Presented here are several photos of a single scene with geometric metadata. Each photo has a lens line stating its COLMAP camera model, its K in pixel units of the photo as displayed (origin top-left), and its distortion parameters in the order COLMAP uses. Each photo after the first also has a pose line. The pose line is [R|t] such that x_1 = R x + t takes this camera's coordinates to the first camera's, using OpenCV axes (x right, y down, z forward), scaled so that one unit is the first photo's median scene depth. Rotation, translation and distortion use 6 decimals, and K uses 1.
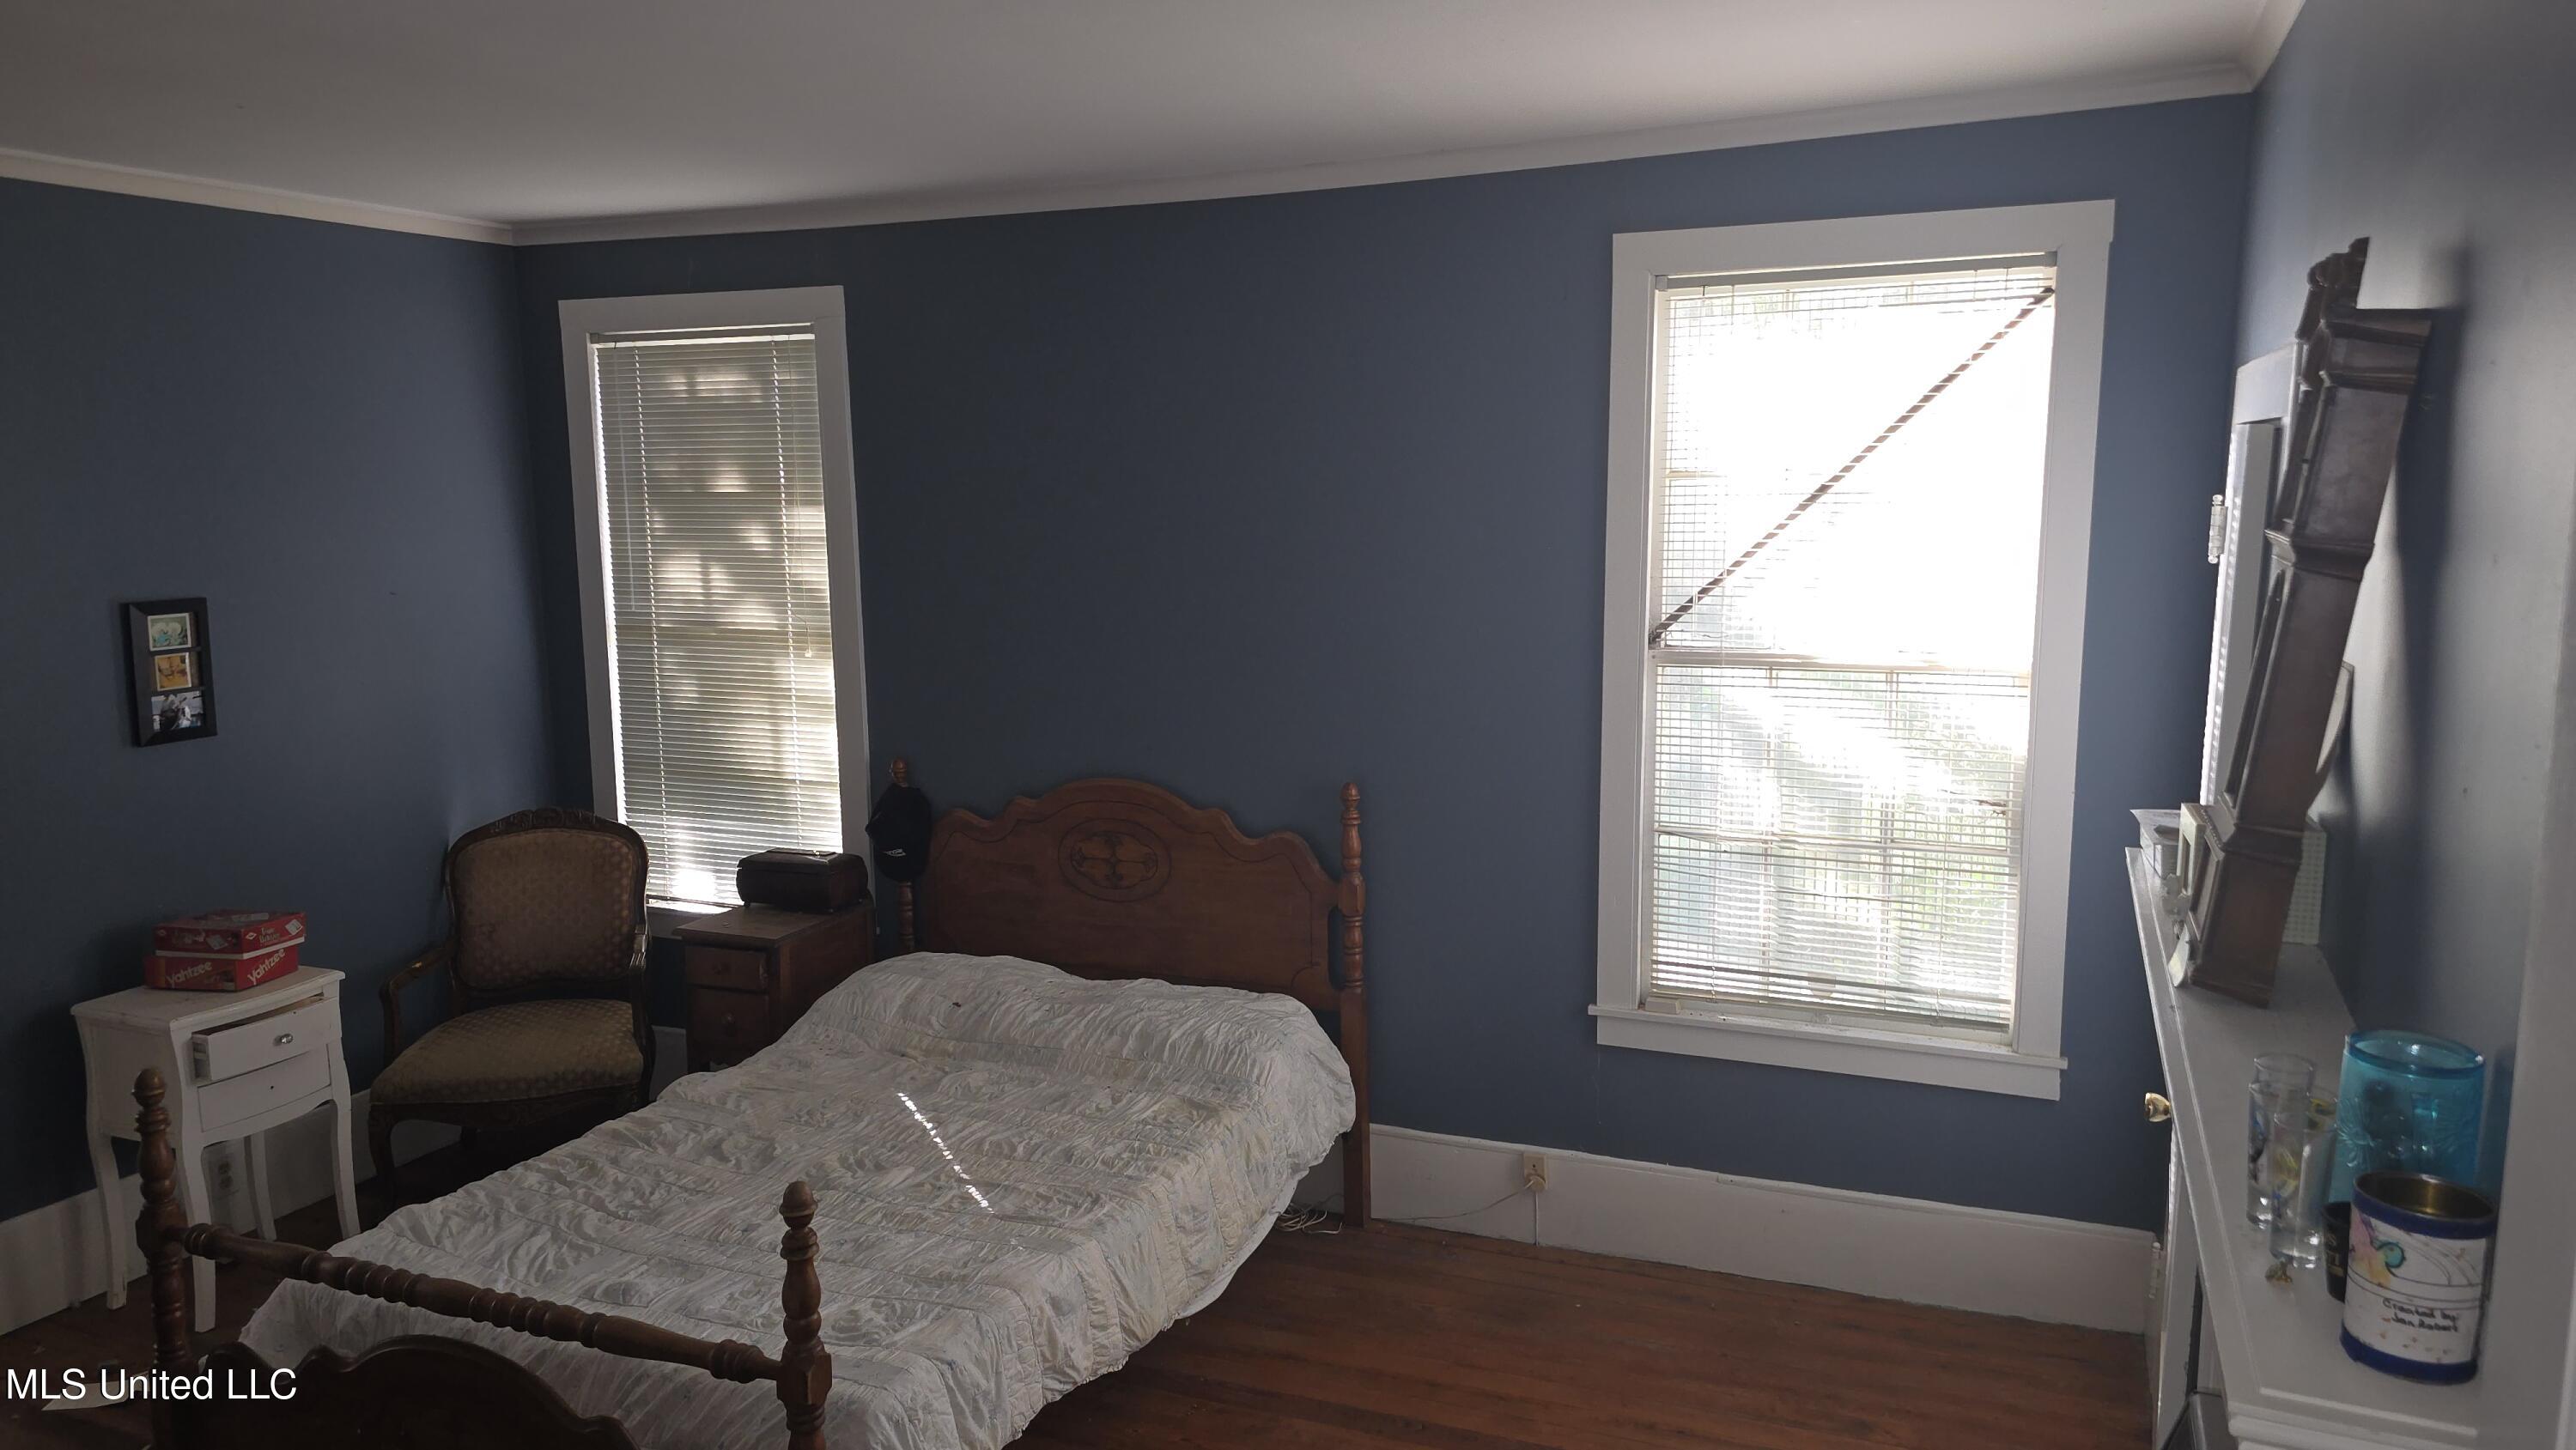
lens RADIAL K [[1728.3, 0, 1297.8], [0, 1728.3, 702.1], [0, 0, 1]] dist [0.081355, -0.080530]
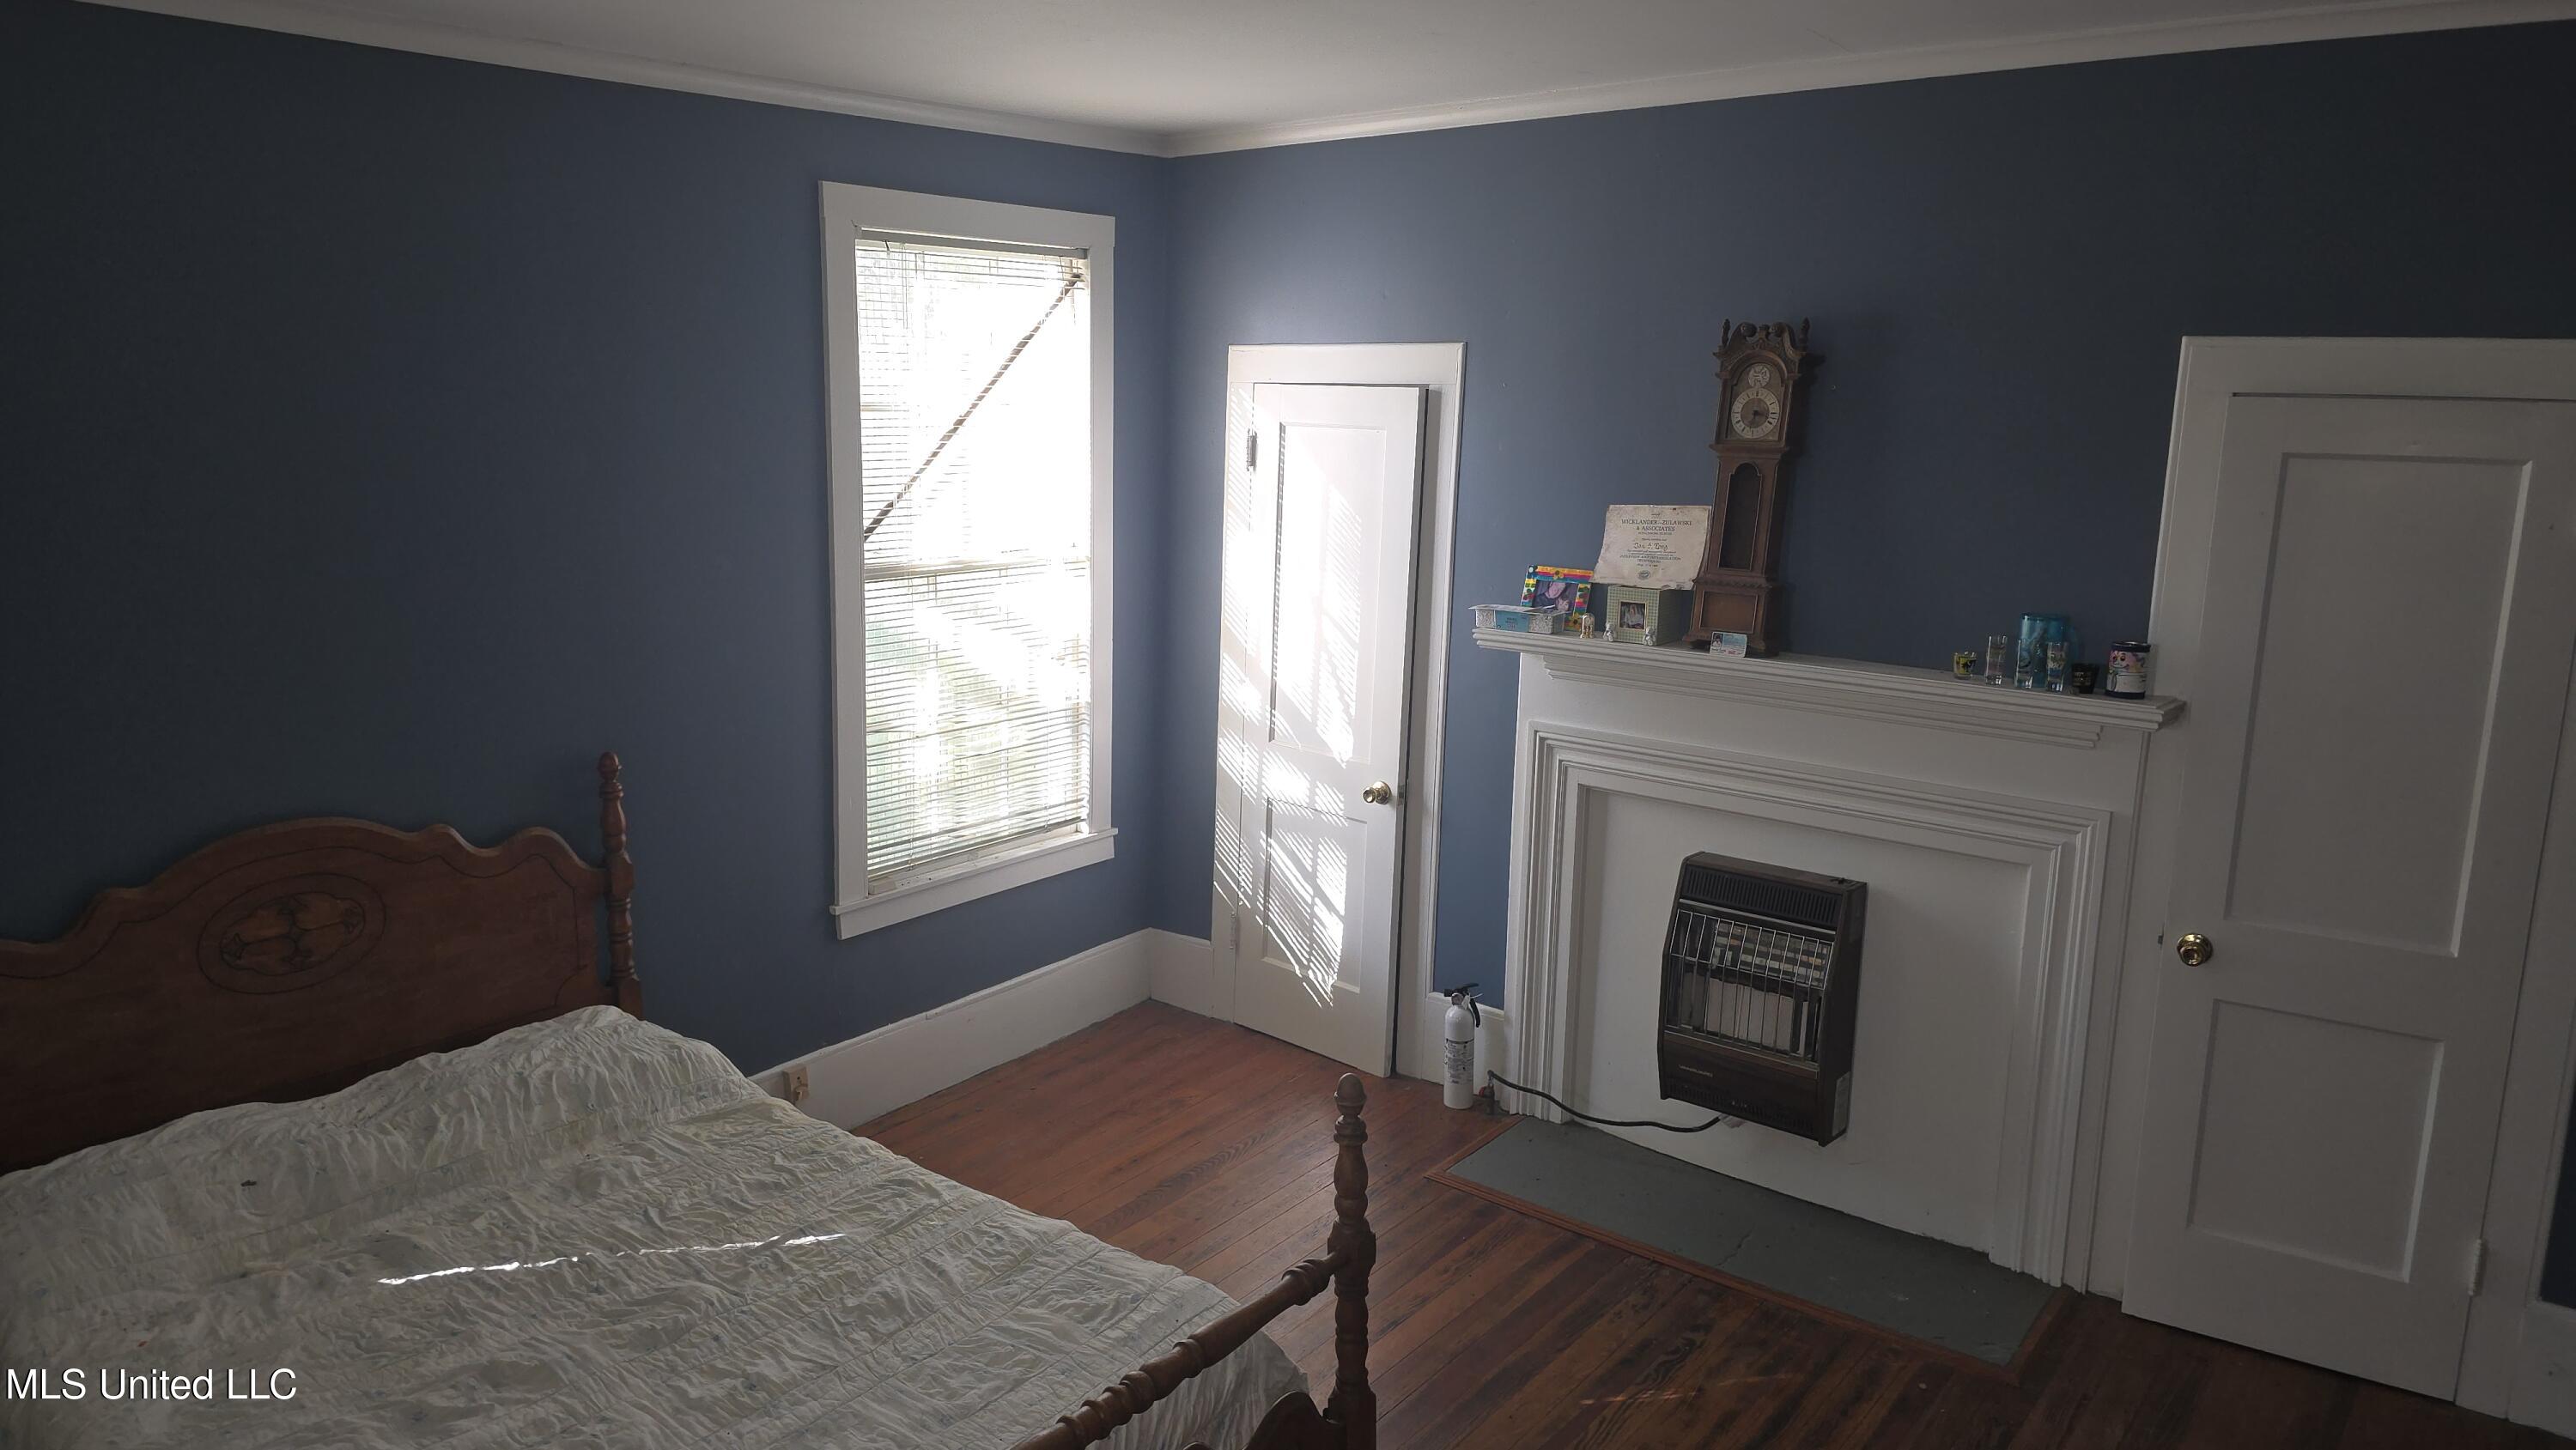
lens RADIAL K [[1728.3, 0, 1297.8], [0, 1728.3, 702.1], [0, 0, 1]] dist [0.081355, -0.080530]
pose [[0.266811, -0.164050, 0.949684, -0.781760], [0.113142, 0.983924, 0.138177, -0.068271], [-0.957084, 0.070582, 0.281083, 0.430647]]
